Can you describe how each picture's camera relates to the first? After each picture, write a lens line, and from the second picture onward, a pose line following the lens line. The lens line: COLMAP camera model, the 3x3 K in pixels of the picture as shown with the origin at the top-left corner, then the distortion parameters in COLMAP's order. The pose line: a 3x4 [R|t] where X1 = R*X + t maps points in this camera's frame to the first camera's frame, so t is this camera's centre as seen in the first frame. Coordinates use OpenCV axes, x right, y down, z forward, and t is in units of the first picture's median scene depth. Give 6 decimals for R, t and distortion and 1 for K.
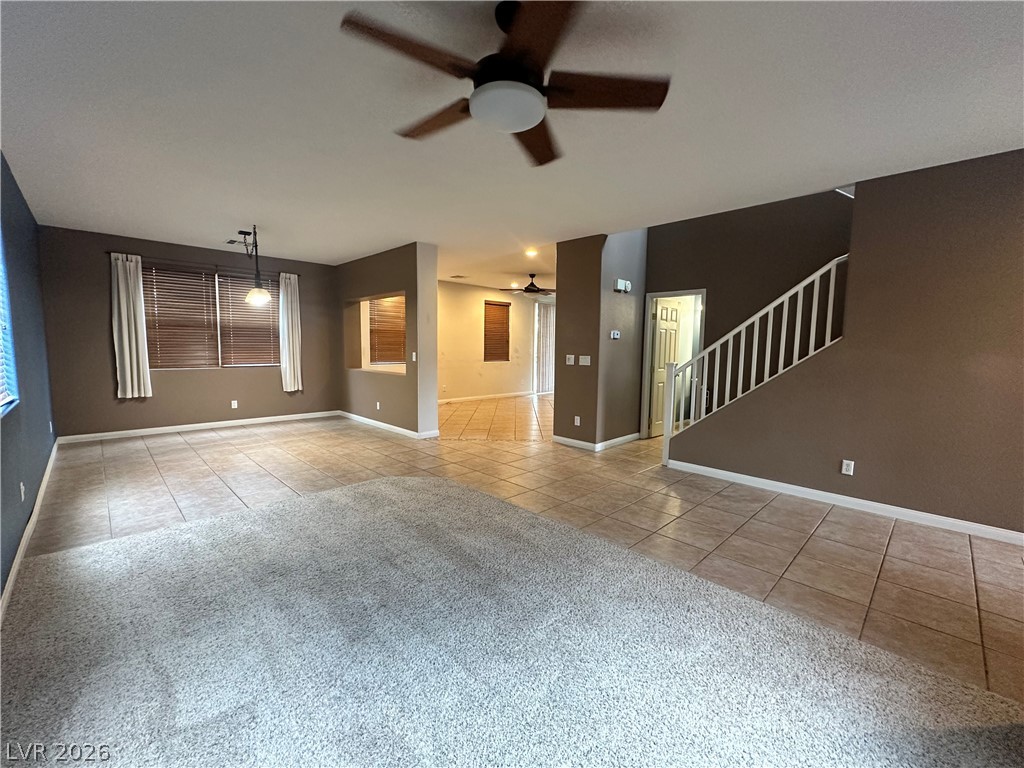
lens RADIAL K [[425.9, 0, 512.0], [0, 425.9, 384.0], [0, 0, 1]] dist [-0.001284, 0.000182]
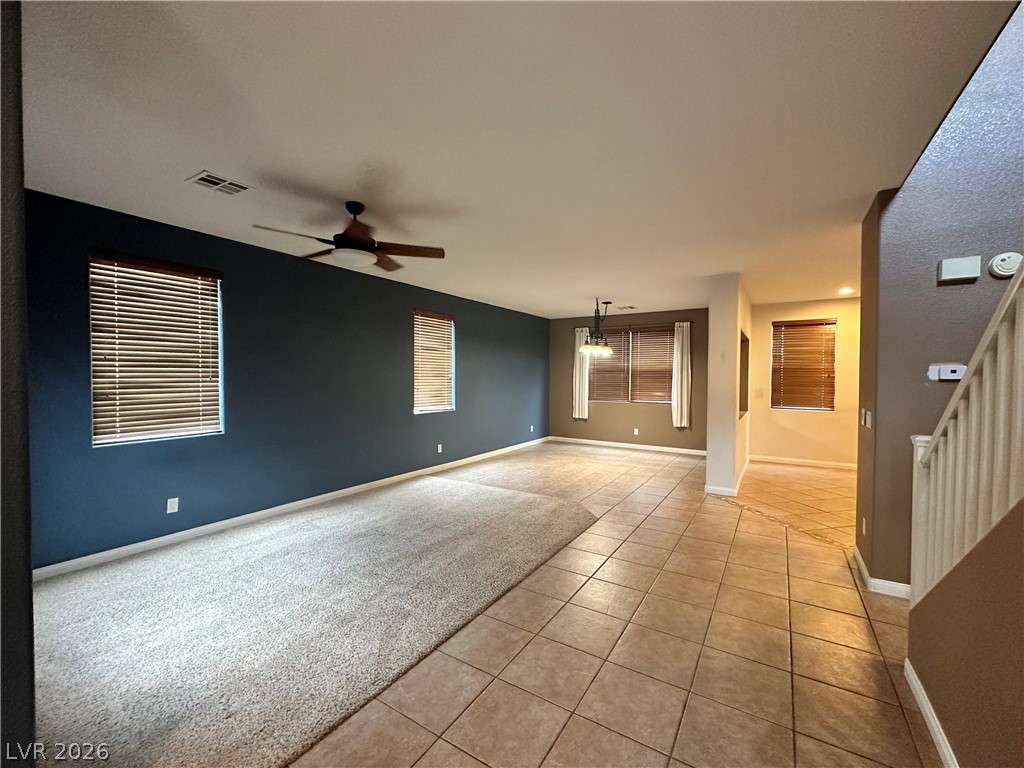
lens RADIAL K [[425.9, 0, 512.0], [0, 425.9, 384.0], [0, 0, 1]] dist [-0.001284, 0.000182]
pose [[0.228977, 0.007935, -0.973400, 0.669911], [-0.093357, 0.995536, -0.013845, -0.055827], [0.968945, 0.094043, 0.228695, 0.460007]]
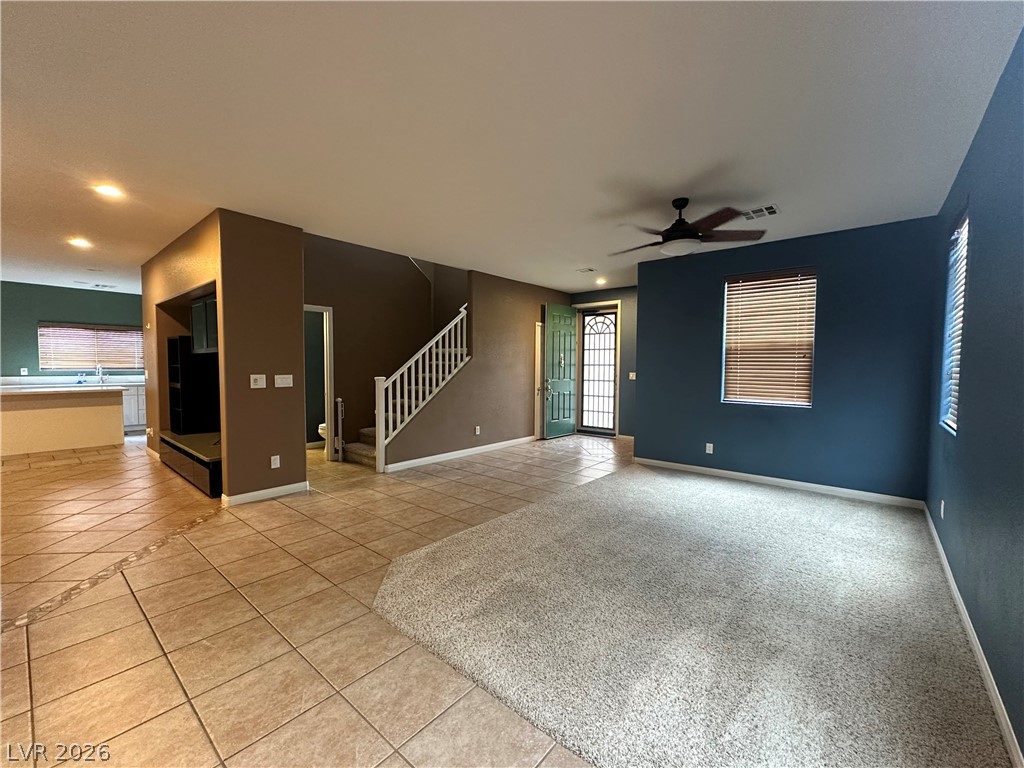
lens RADIAL K [[425.9, 0, 512.0], [0, 425.9, 384.0], [0, 0, 1]] dist [-0.001284, 0.000182]
pose [[-0.089683, -0.058748, 0.994236, -0.706074], [0.084626, 0.994199, 0.066379, -0.073045], [-0.992369, 0.090091, -0.084191, 0.722543]]
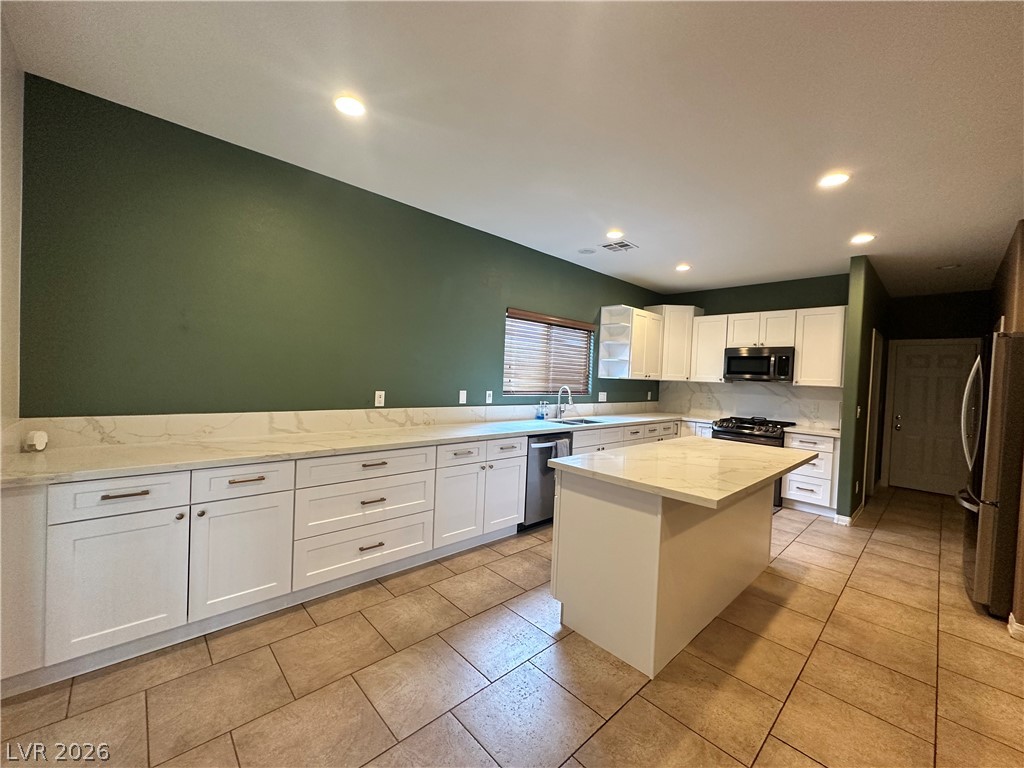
lens RADIAL K [[407.9, 0, 512.0], [0, 407.9, 384.0], [0, 0, 1]] dist [-0.001833, -0.000002]
pose [[0.024555, -0.034539, 0.999102, 0.163187], [0.050166, 0.998186, 0.033275, -0.214383], [-0.998439, 0.049304, 0.026243, 2.255785]]
